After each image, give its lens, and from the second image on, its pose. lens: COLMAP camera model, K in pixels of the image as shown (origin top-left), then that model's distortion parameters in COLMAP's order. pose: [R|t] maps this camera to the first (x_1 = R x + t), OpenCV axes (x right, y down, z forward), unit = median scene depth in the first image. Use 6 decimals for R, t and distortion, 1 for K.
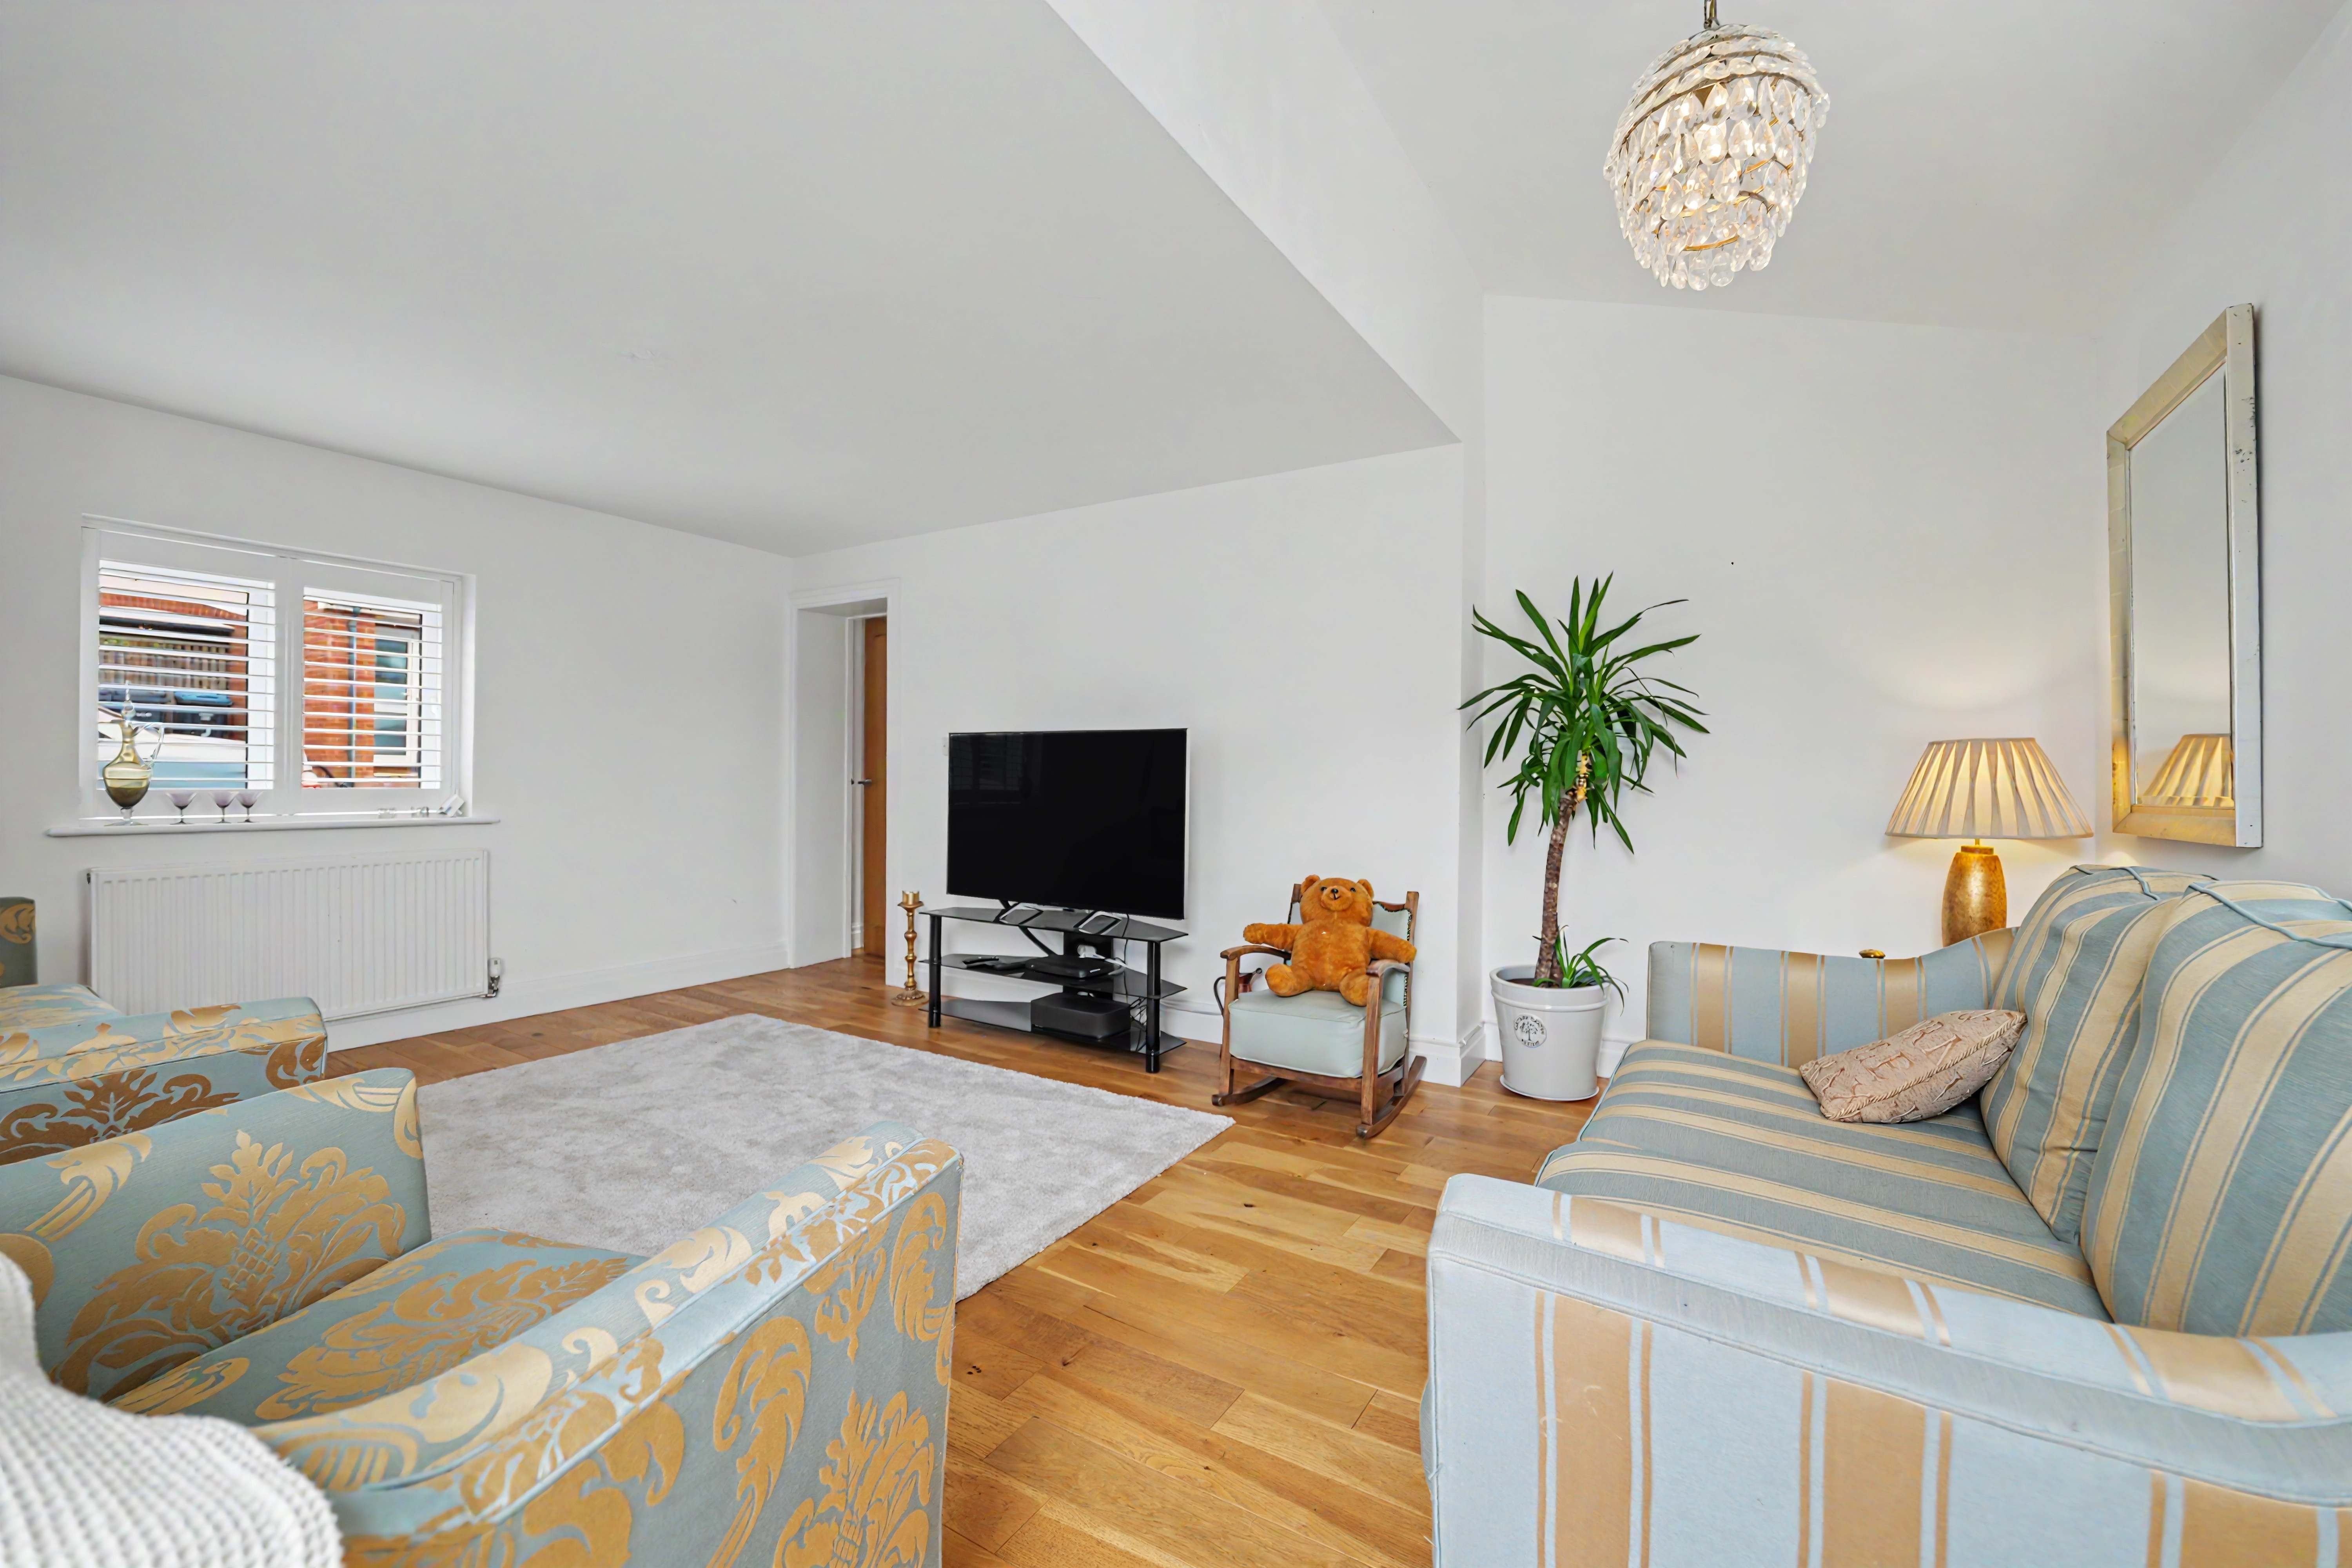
lens RADIAL K [[956.5, 0, 1182.7], [0, 956.5, 772.0], [0, 0, 1]] dist [-0.013773, 0.001294]
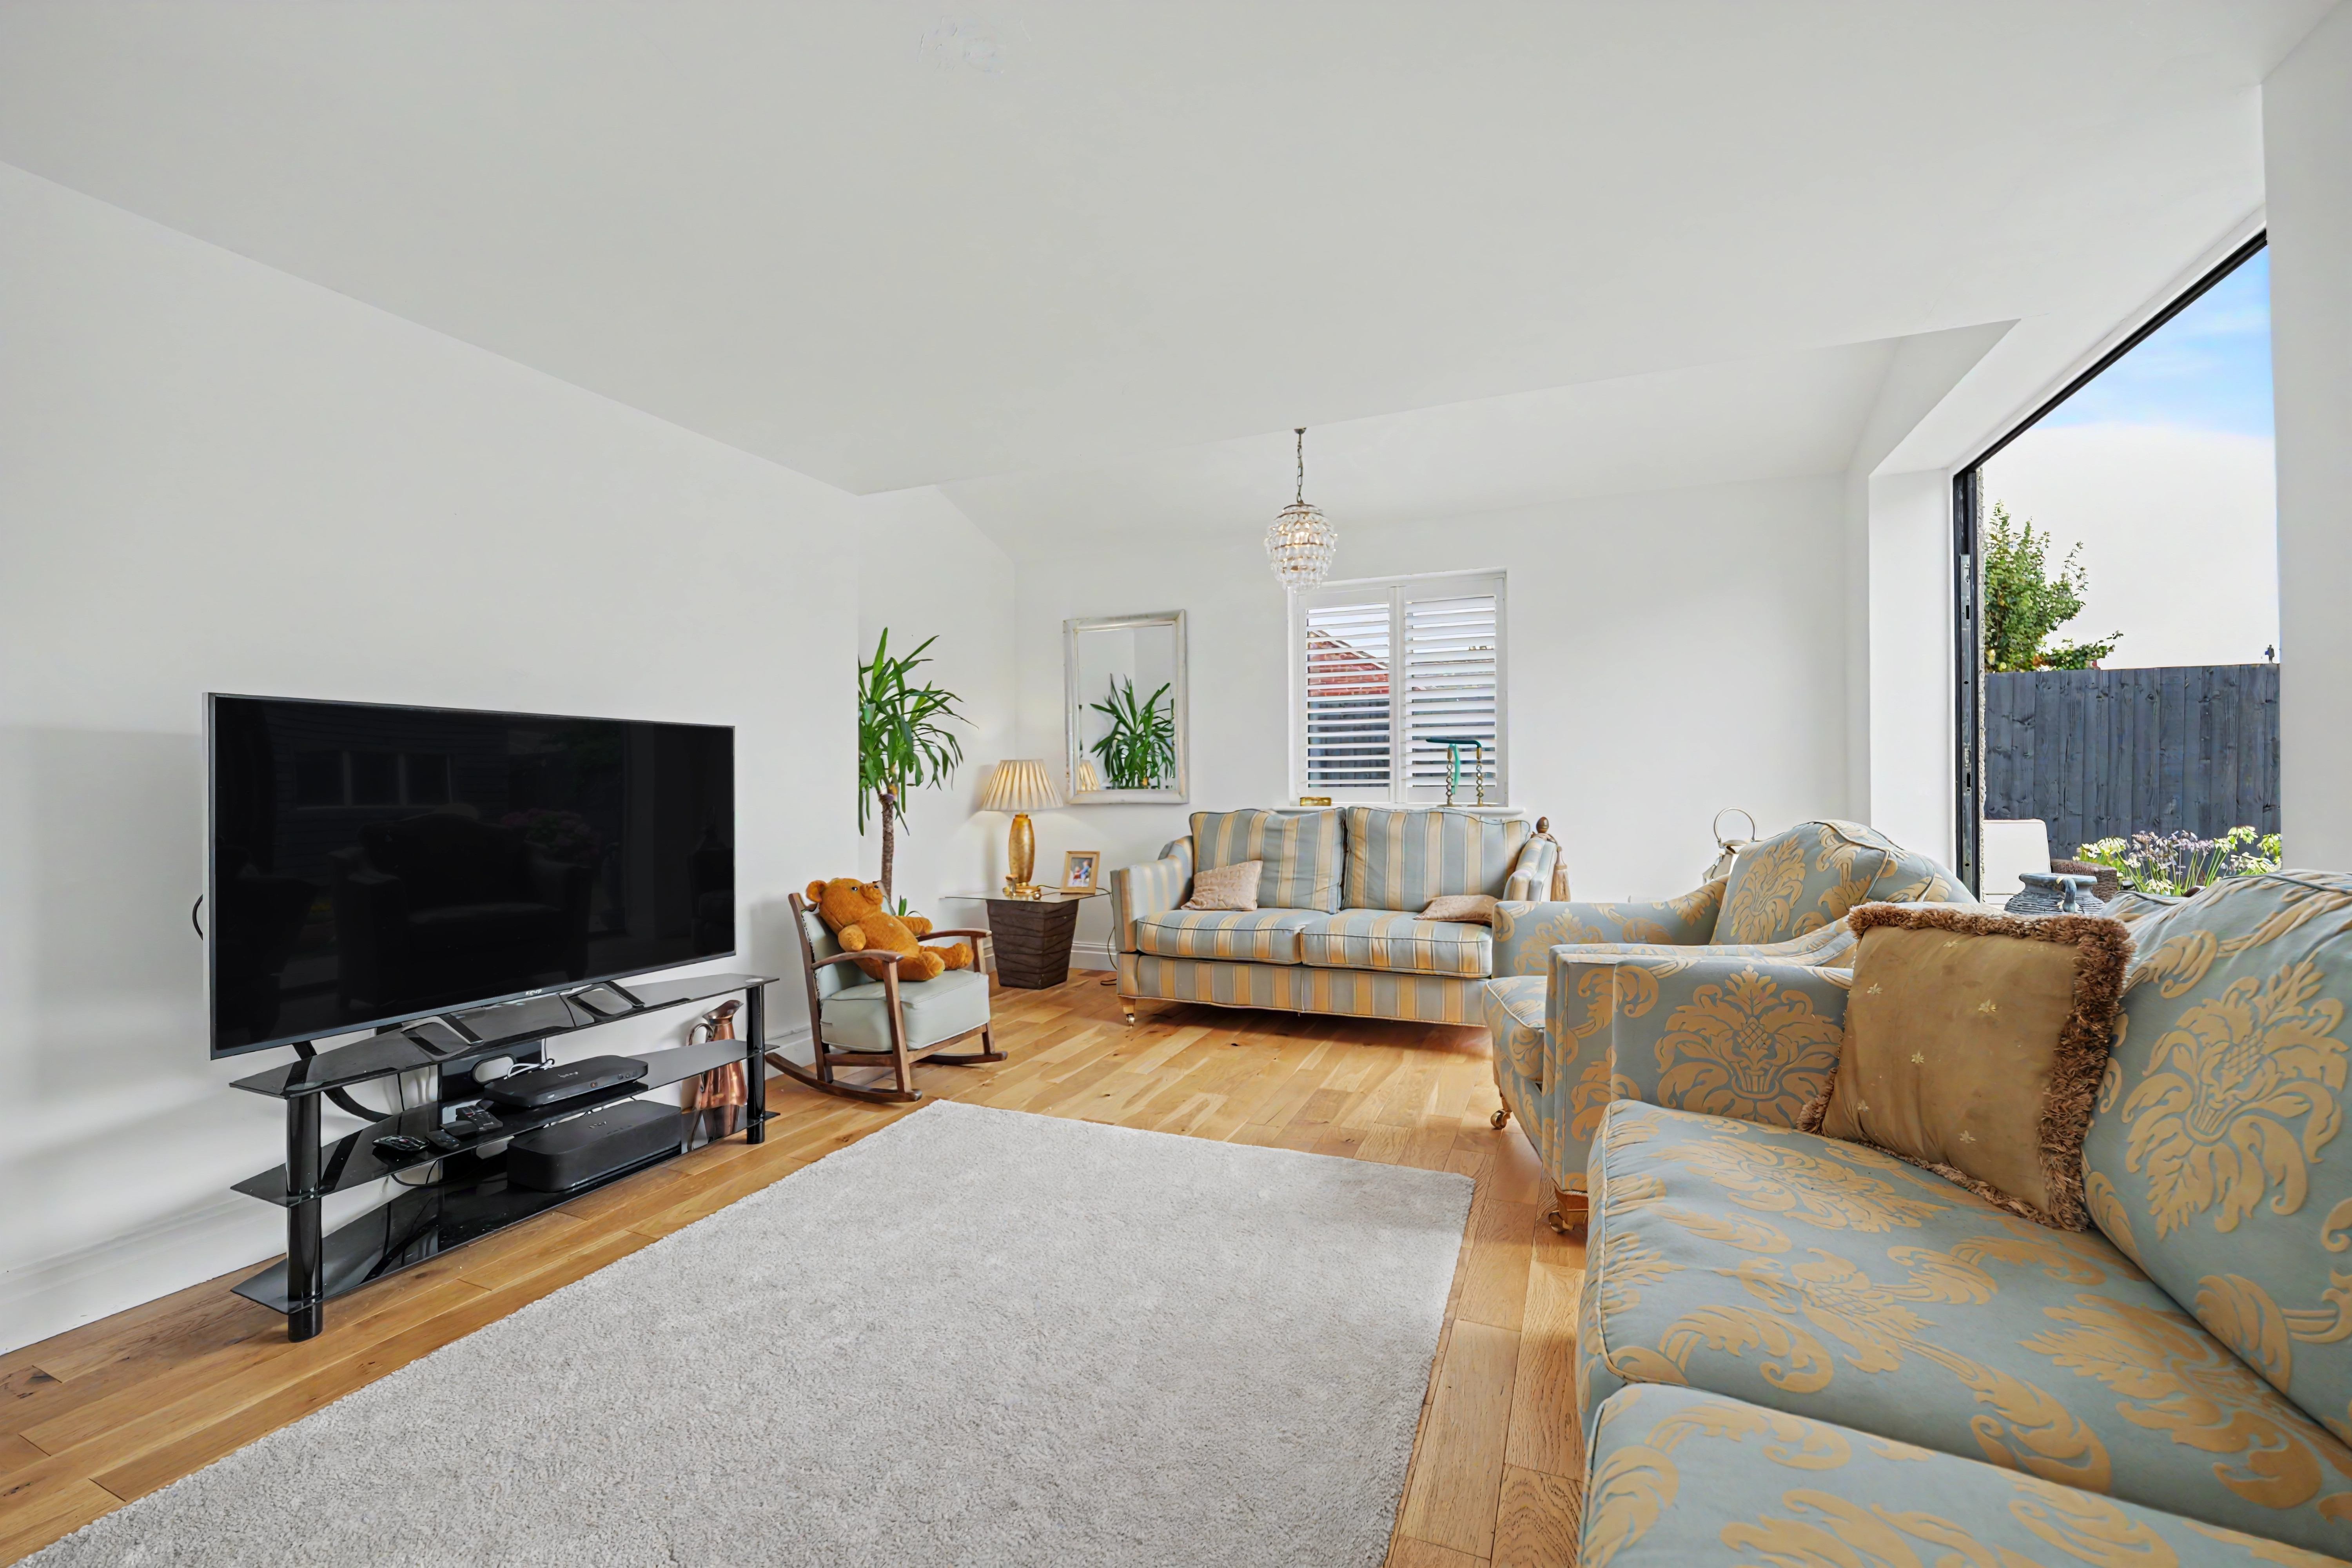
lens RADIAL K [[956.5, 0, 1178.1], [0, 956.5, 778.3], [0, 0, 1]] dist [-0.013773, 0.001294]
pose [[-0.145614, -0.003648, 0.989335, -1.026387], [0.000203, 0.999993, 0.003718, -0.004119], [-0.989341, 0.000742, -0.145612, 0.868441]]
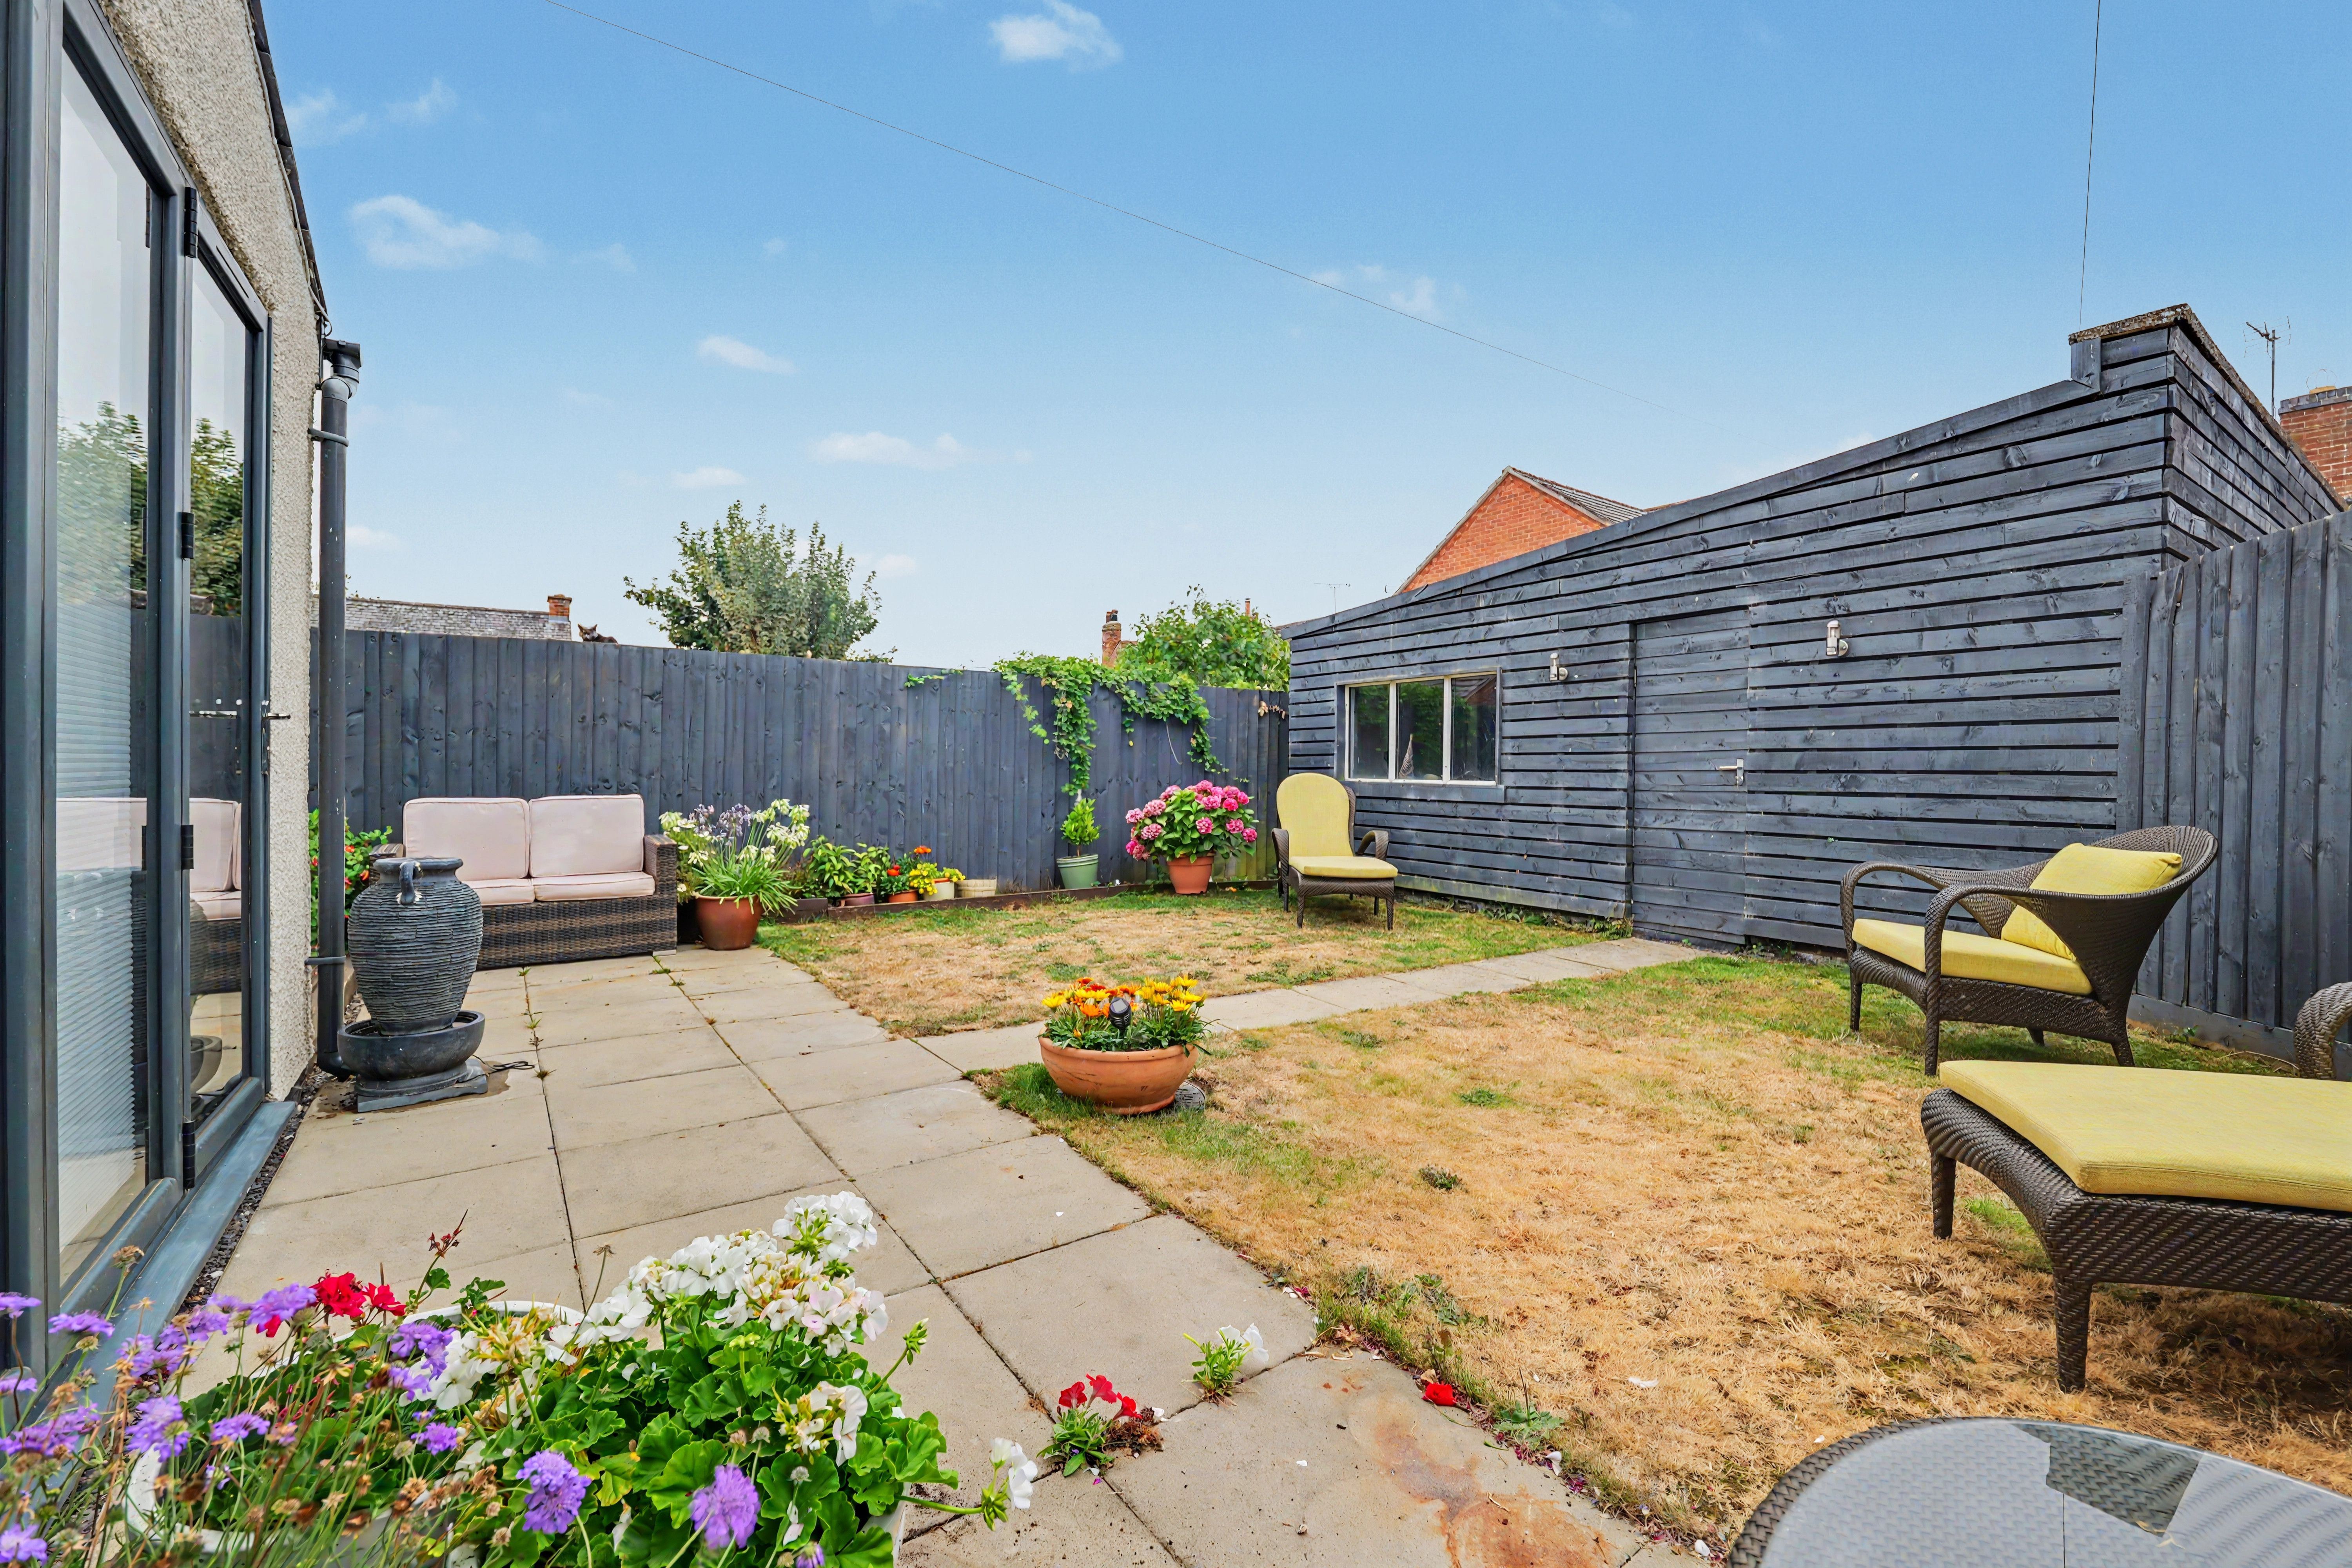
lens RADIAL K [[956.5, 0, 1184.0], [0, 956.5, 782.6], [0, 0, 1]] dist [-0.013773, 0.001294]
pose [[-0.918303, -0.027500, 0.394922, -1.127377], [-0.024230, 0.999618, 0.013265, 0.011052], [-0.395136, 0.002612, -0.918619, 0.163621]]
